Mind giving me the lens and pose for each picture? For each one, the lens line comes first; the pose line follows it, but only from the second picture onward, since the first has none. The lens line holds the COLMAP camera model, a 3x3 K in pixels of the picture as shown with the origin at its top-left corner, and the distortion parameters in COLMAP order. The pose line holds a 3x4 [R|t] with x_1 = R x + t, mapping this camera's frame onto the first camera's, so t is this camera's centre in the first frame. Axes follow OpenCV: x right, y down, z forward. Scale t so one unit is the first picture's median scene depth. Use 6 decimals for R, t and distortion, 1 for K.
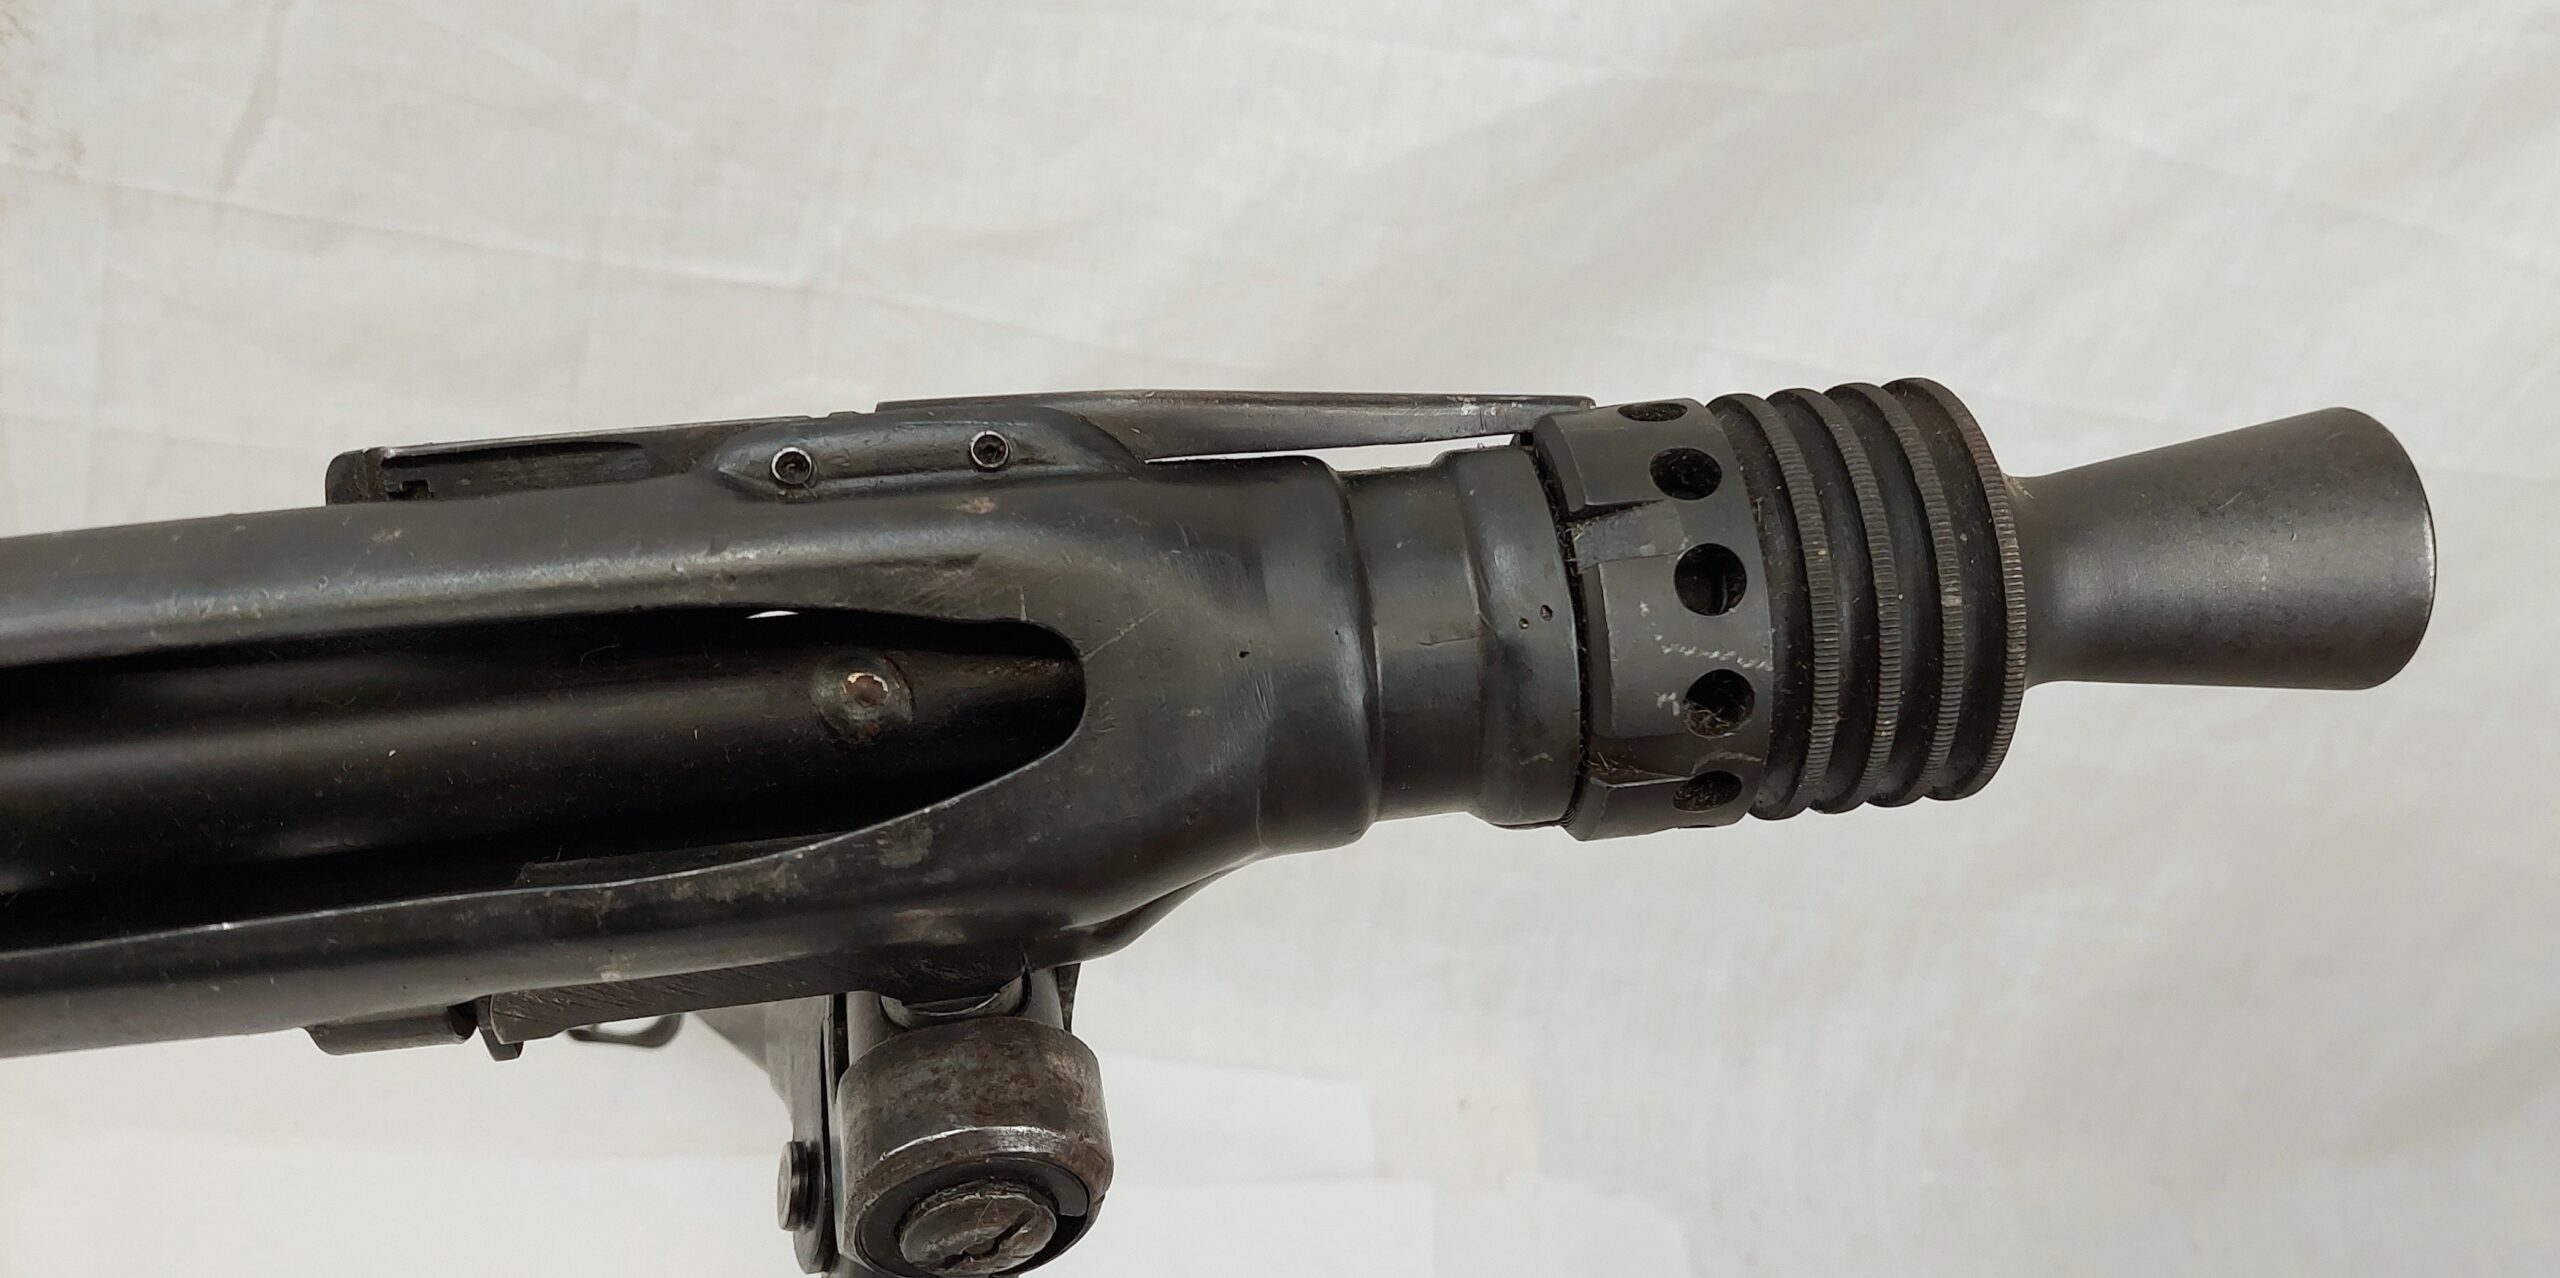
lens RADIAL K [[2069.9, 0, 1208.3], [0, 2069.9, 639.5], [0, 0, 1]] dist [-0.000616, -0.034881]
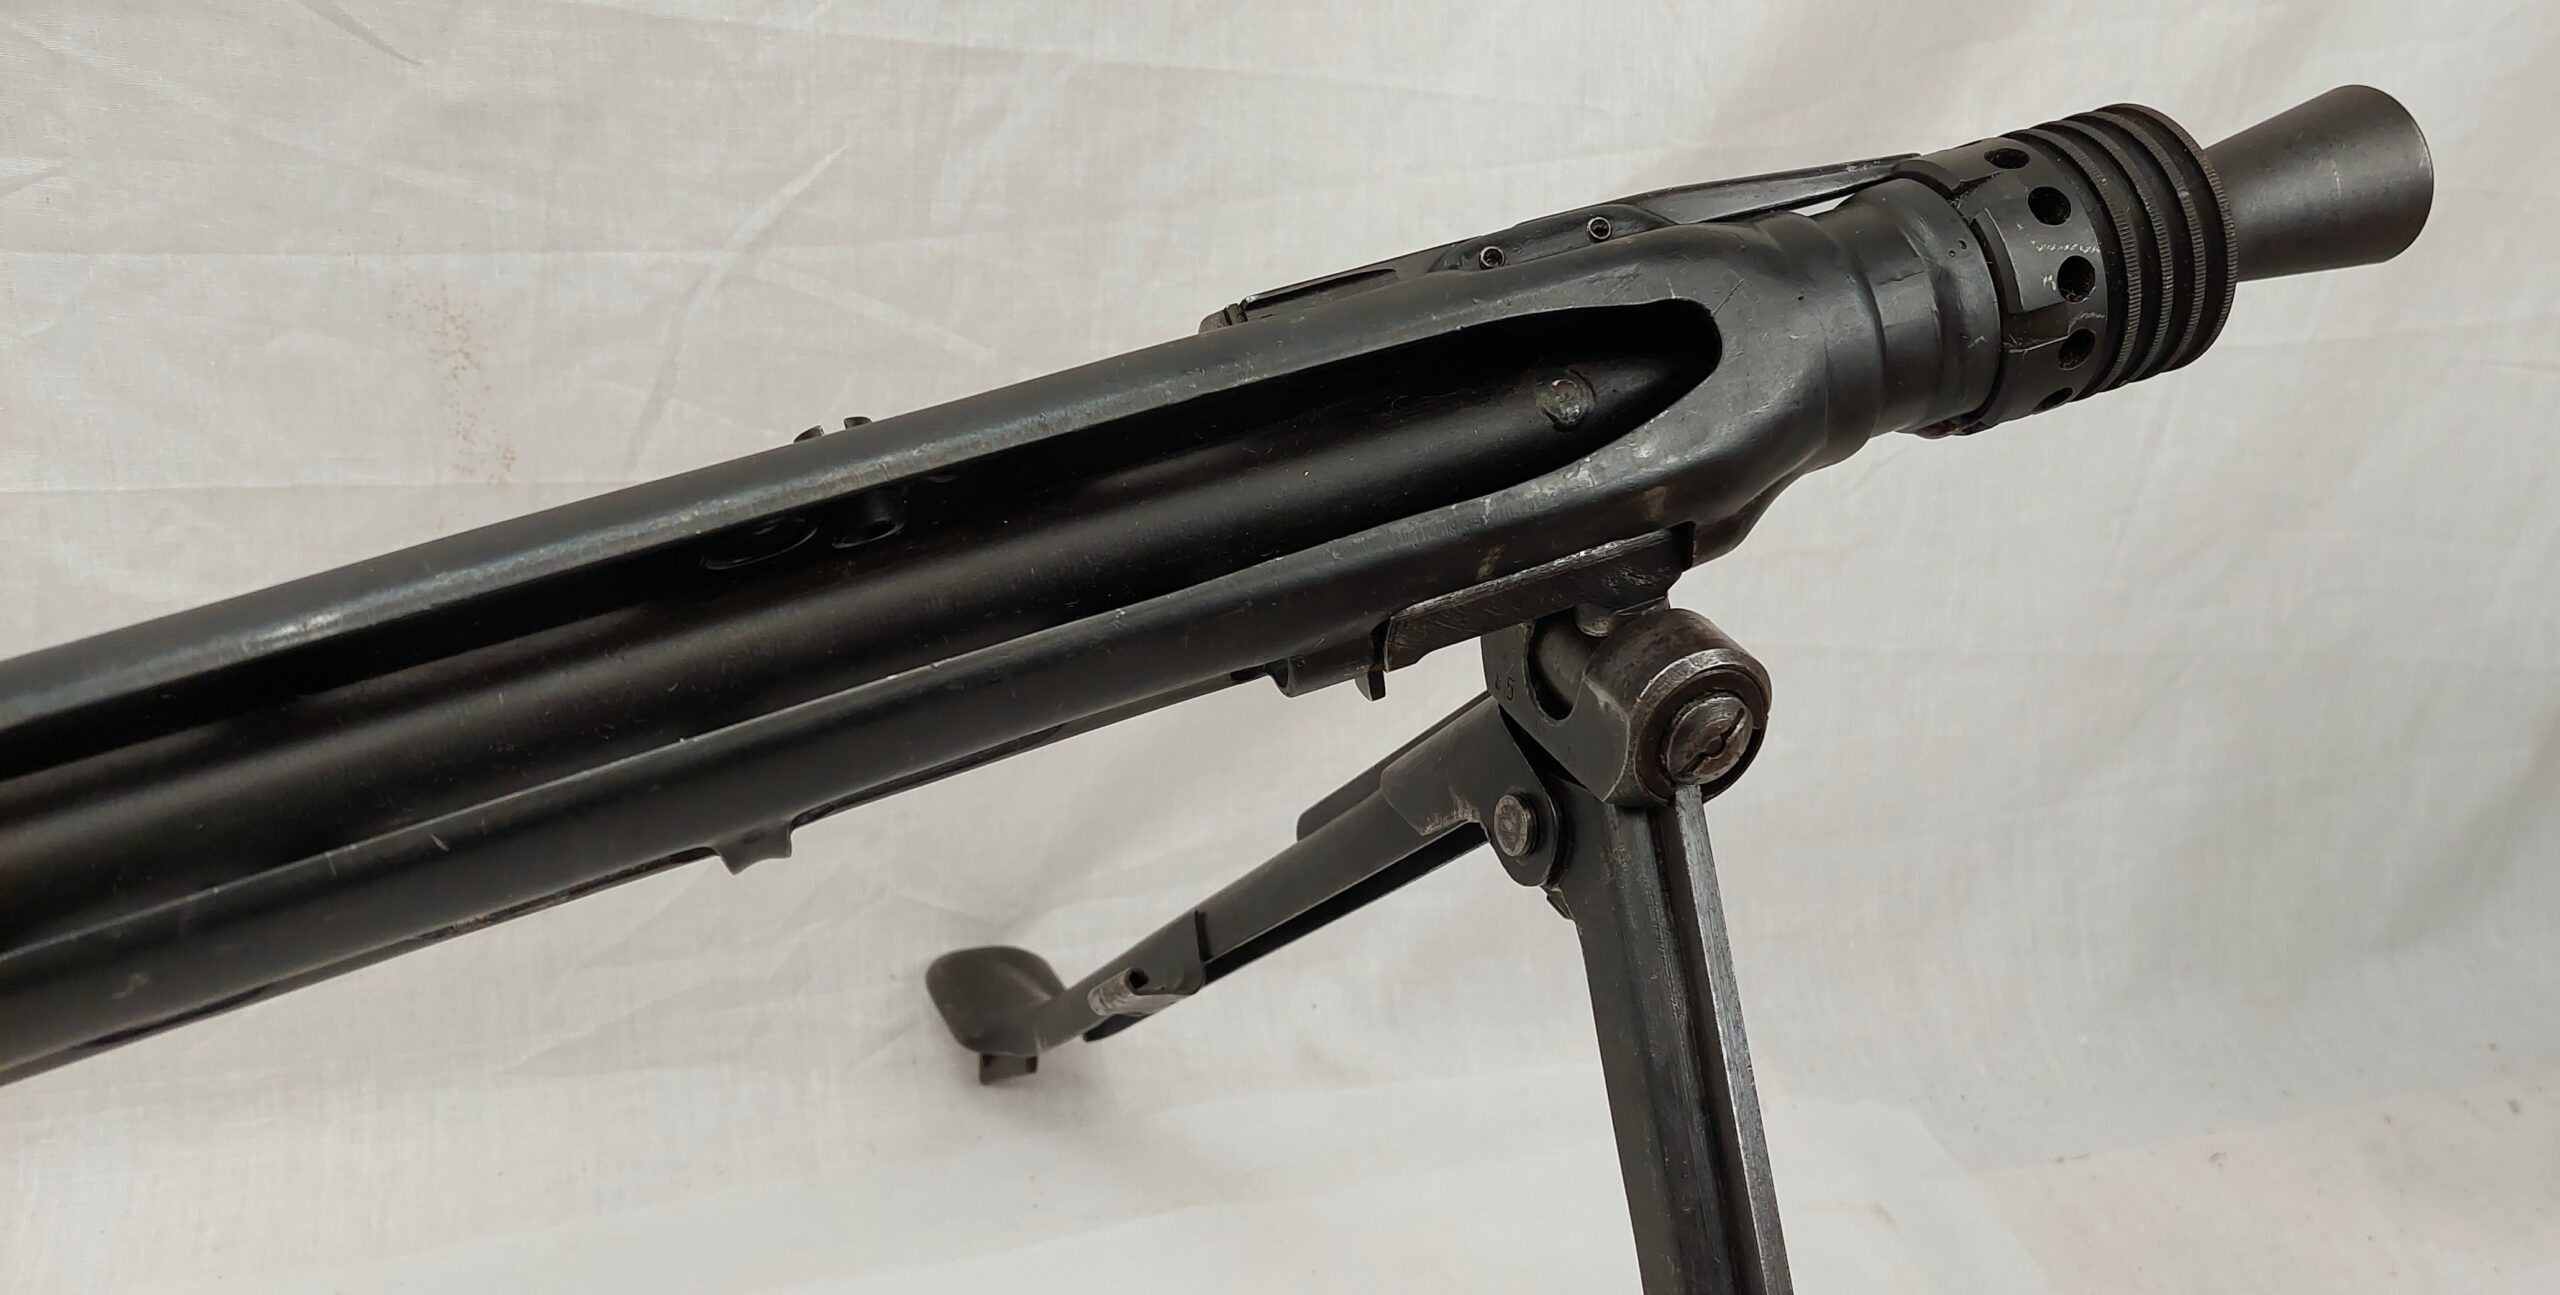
lens RADIAL K [[2000.8, 0, 1280.0], [0, 2000.8, 647.5], [0, 0, 1]] dist [0.049731, -0.116478]
pose [[0.964052, -0.229691, 0.133588, -0.307086], [0.251309, 0.951464, -0.177652, 0.209647], [-0.086299, 0.204837, 0.974984, -0.200743]]
